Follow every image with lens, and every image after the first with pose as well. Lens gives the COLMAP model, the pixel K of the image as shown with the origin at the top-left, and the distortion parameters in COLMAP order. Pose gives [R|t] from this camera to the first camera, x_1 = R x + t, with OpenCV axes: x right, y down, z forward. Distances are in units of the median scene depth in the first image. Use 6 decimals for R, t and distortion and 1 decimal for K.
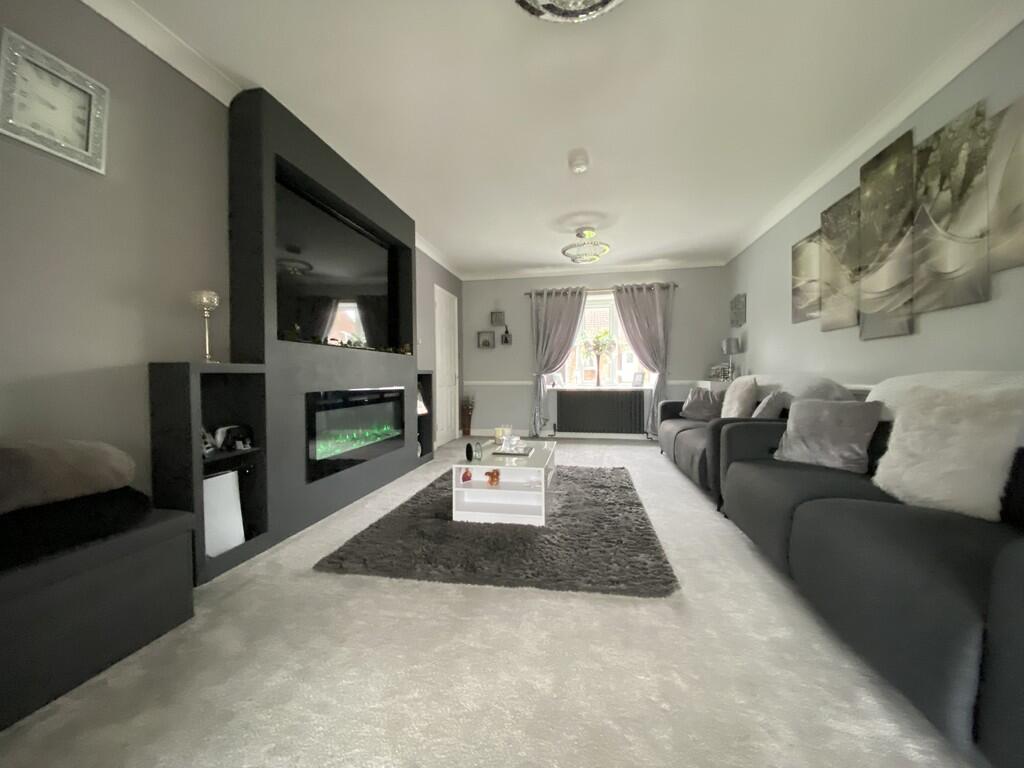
lens RADIAL K [[405.1, 0, 512.0], [0, 405.1, 384.0], [0, 0, 1]] dist [0.000826, -0.012371]
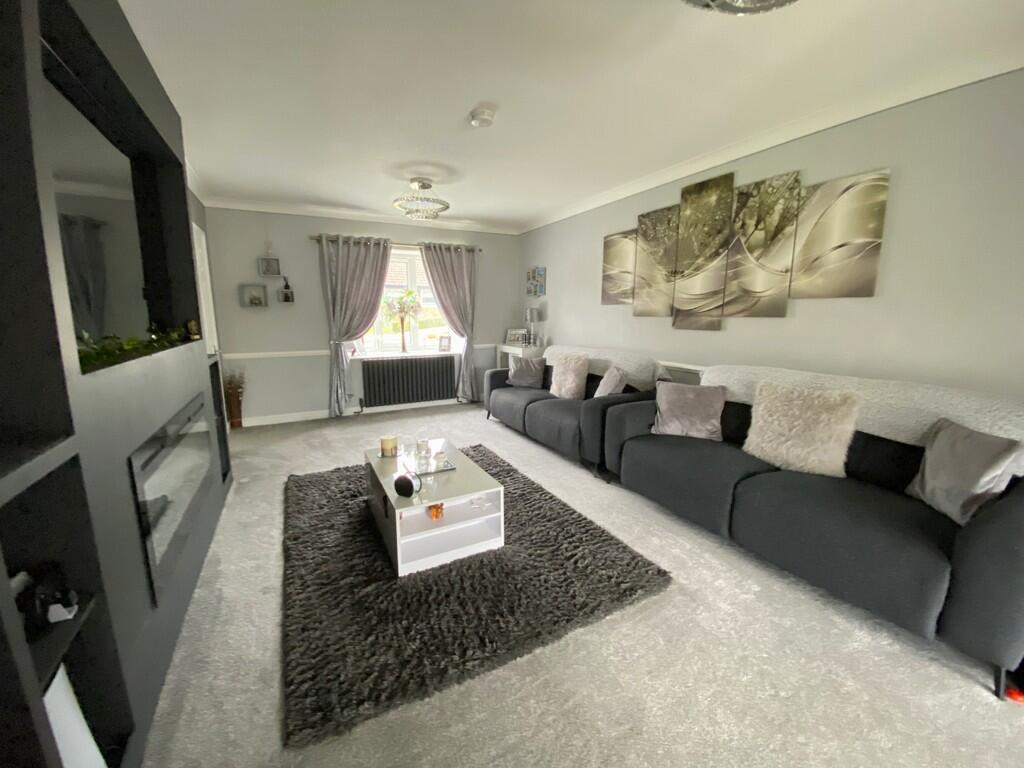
lens RADIAL K [[405.1, 0, 512.0], [0, 405.1, 384.0], [0, 0, 1]] dist [0.000826, -0.012371]
pose [[0.782522, -0.096250, 0.615138, -0.382421], [0.005232, 0.988961, 0.148085, -0.132496], [-0.622601, -0.112661, 0.774388, 0.296318]]
